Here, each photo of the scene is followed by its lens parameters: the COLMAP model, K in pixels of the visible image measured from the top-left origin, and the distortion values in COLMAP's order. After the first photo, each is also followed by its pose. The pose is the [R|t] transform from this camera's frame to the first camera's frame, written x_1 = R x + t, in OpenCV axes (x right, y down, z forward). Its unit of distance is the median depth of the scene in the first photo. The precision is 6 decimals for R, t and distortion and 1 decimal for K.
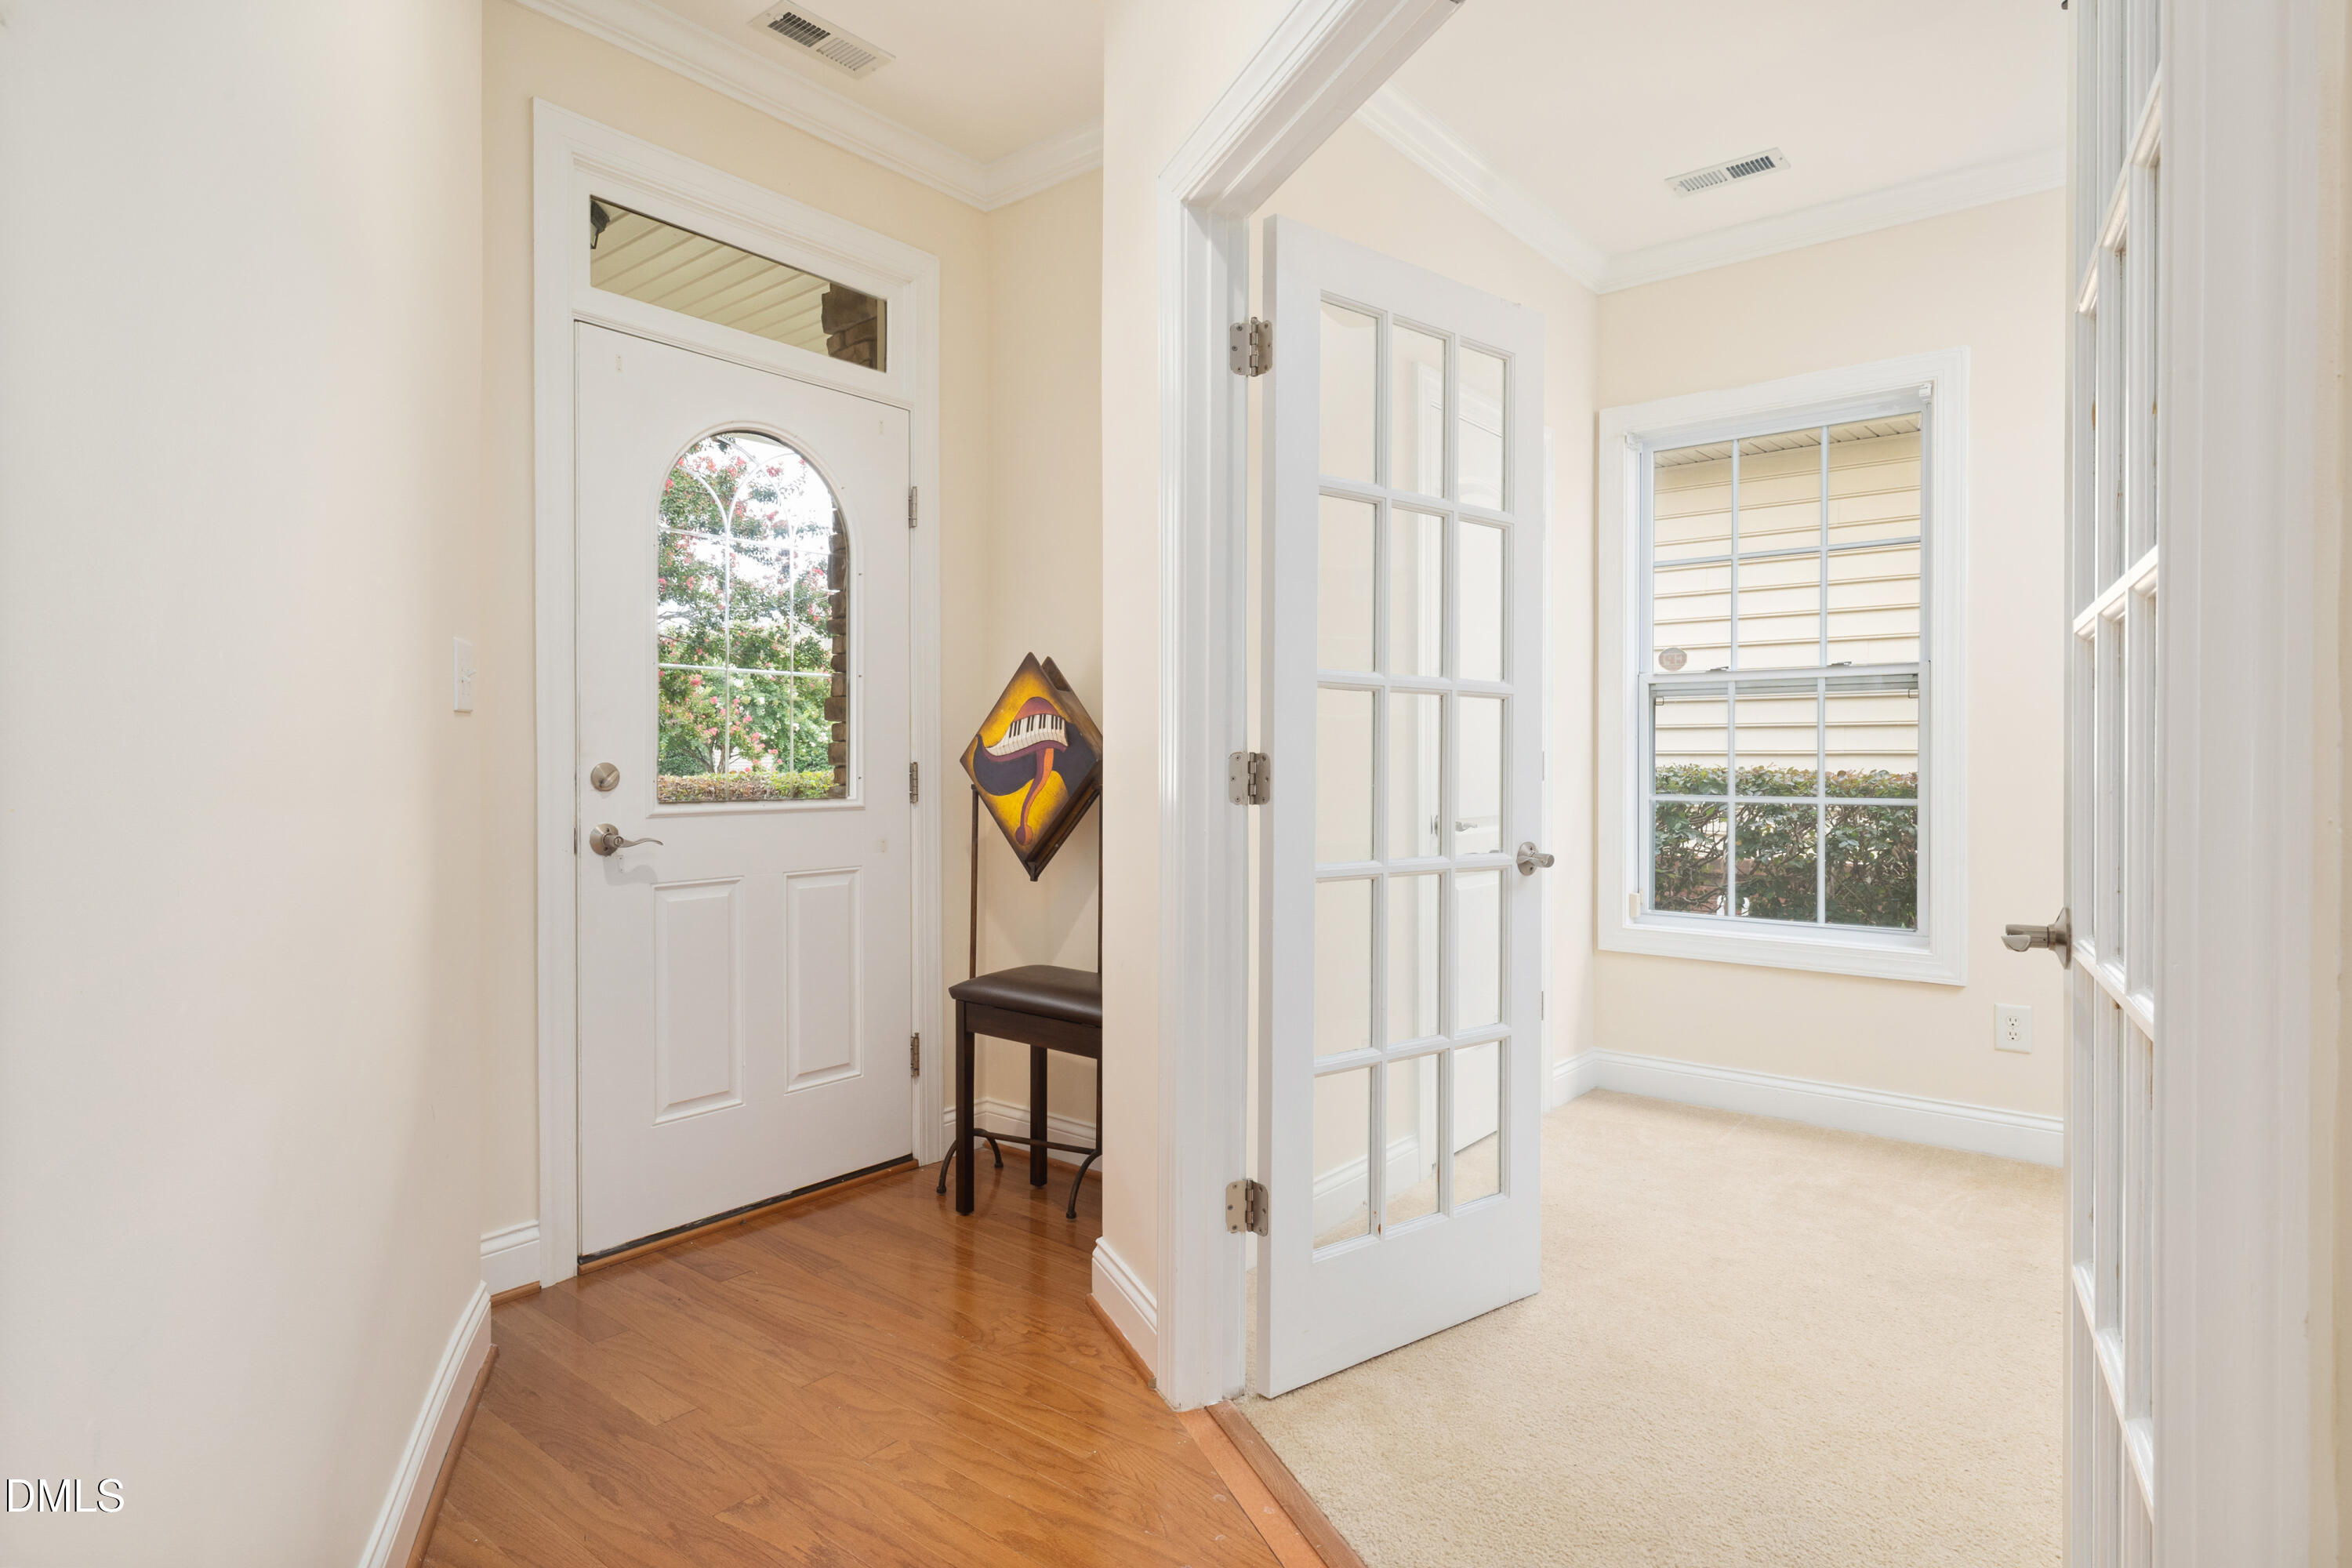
lens RADIAL K [[1283.1, 0, 1175.6], [0, 1283.1, 777.1], [0, 0, 1]] dist [0.023274, 0.000508]
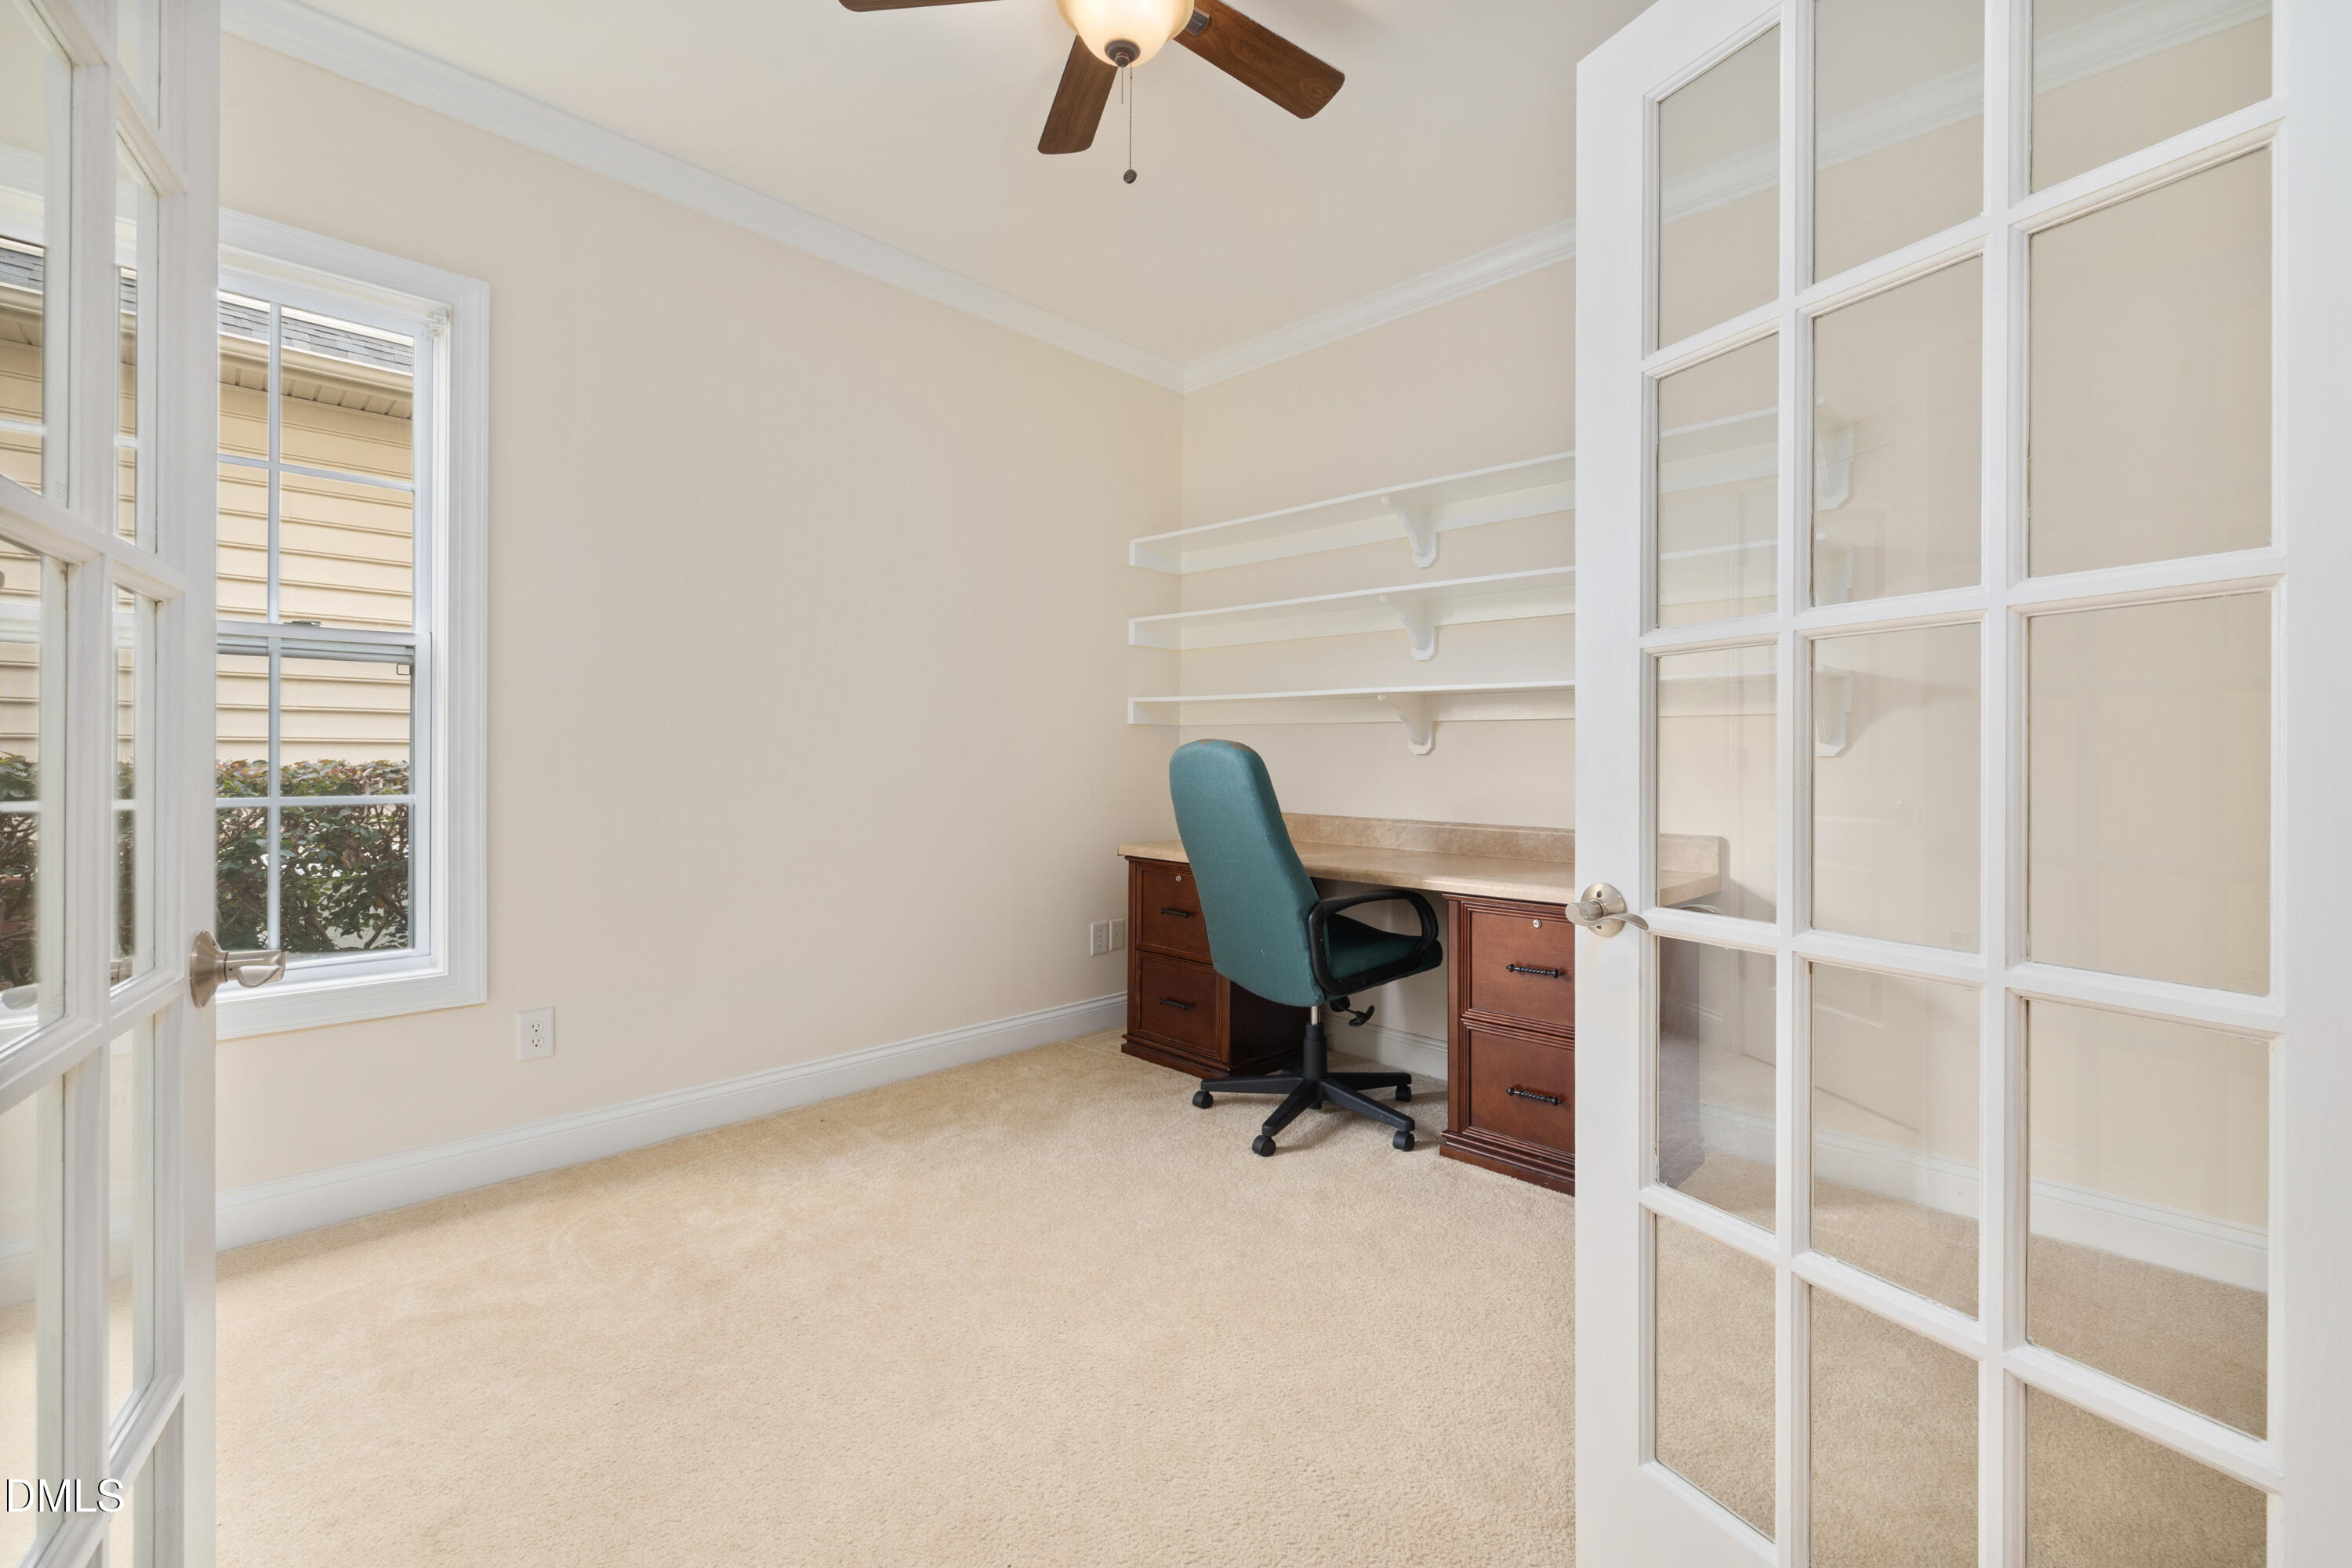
lens RADIAL K [[993.3, 0, 1151.4], [0, 993.3, 762.3], [0, 0, 1]] dist [-0.001327, 0.000730]
pose [[0.103354, -0.005484, 0.994630, -0.019899], [0.004806, 0.999976, 0.005014, -0.005020], [-0.994633, 0.004262, 0.103377, 0.393599]]
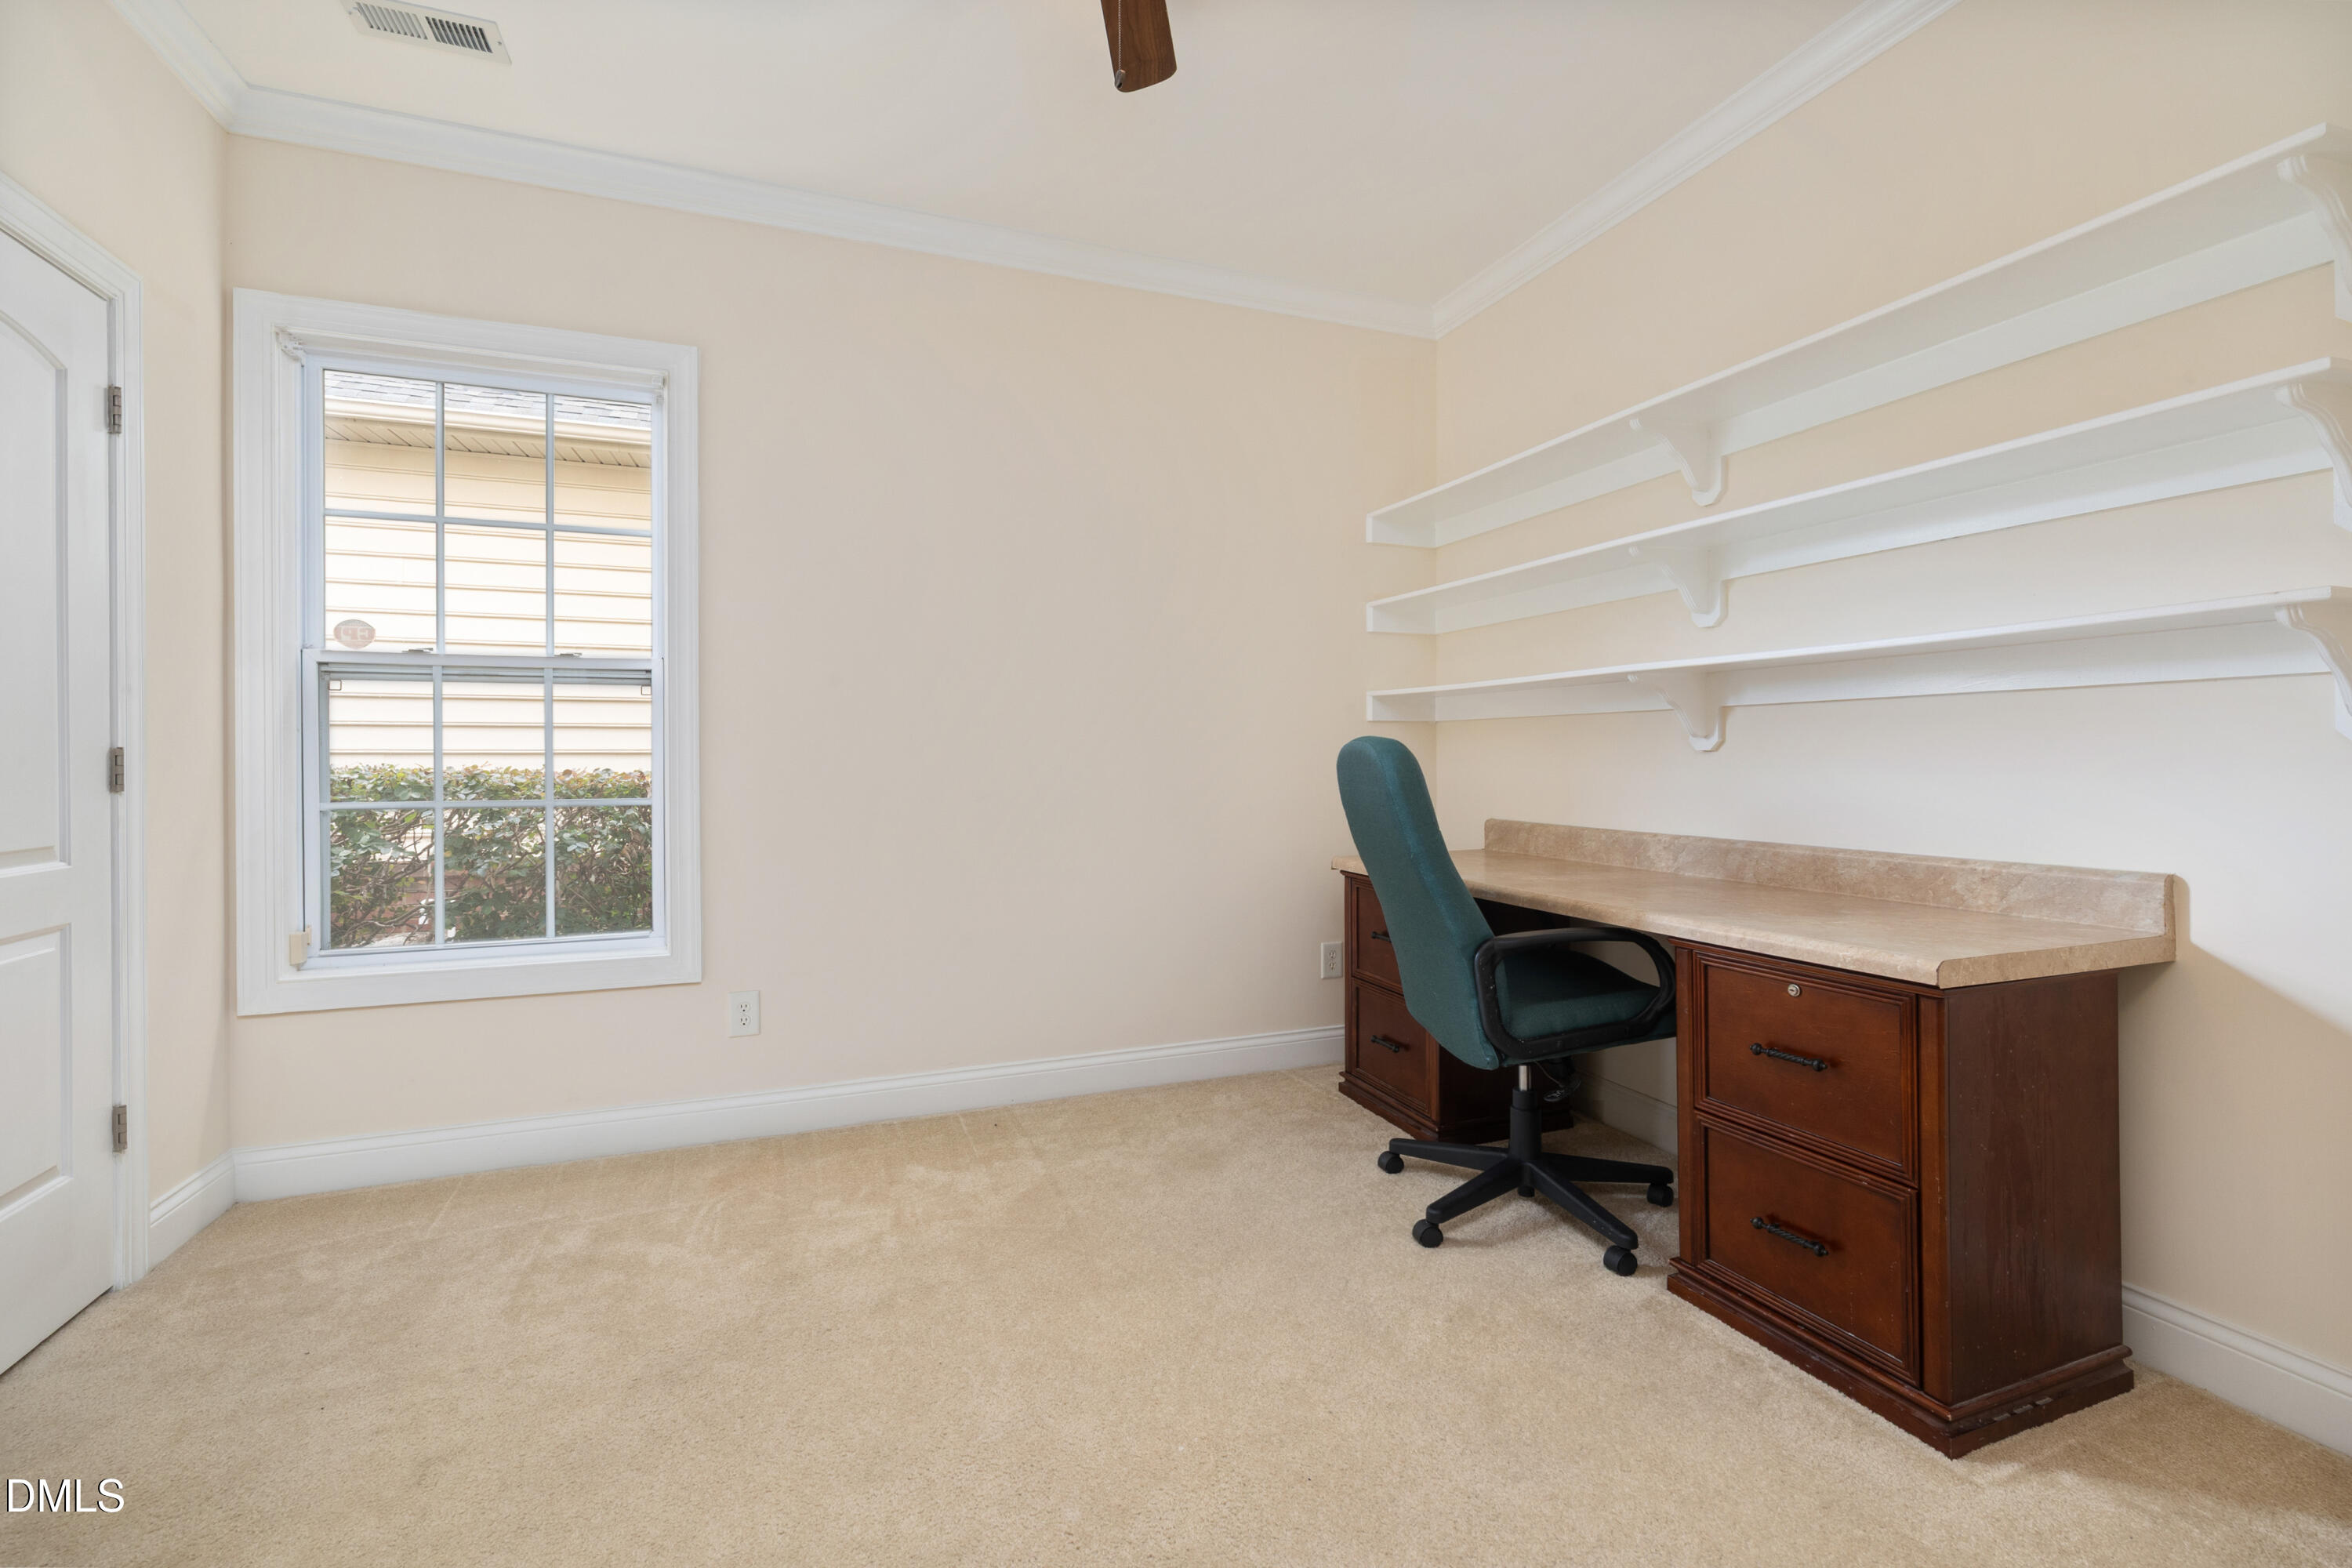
lens RADIAL K [[993.3, 0, 1171.1], [0, 993.3, 762.9], [0, 0, 1]] dist [-0.001327, 0.000730]
pose [[0.499944, -0.005664, 0.866039, 0.102053], [0.014082, 0.999900, -0.001590, -0.002640], [-0.865943, 0.012990, 0.499974, 0.244429]]
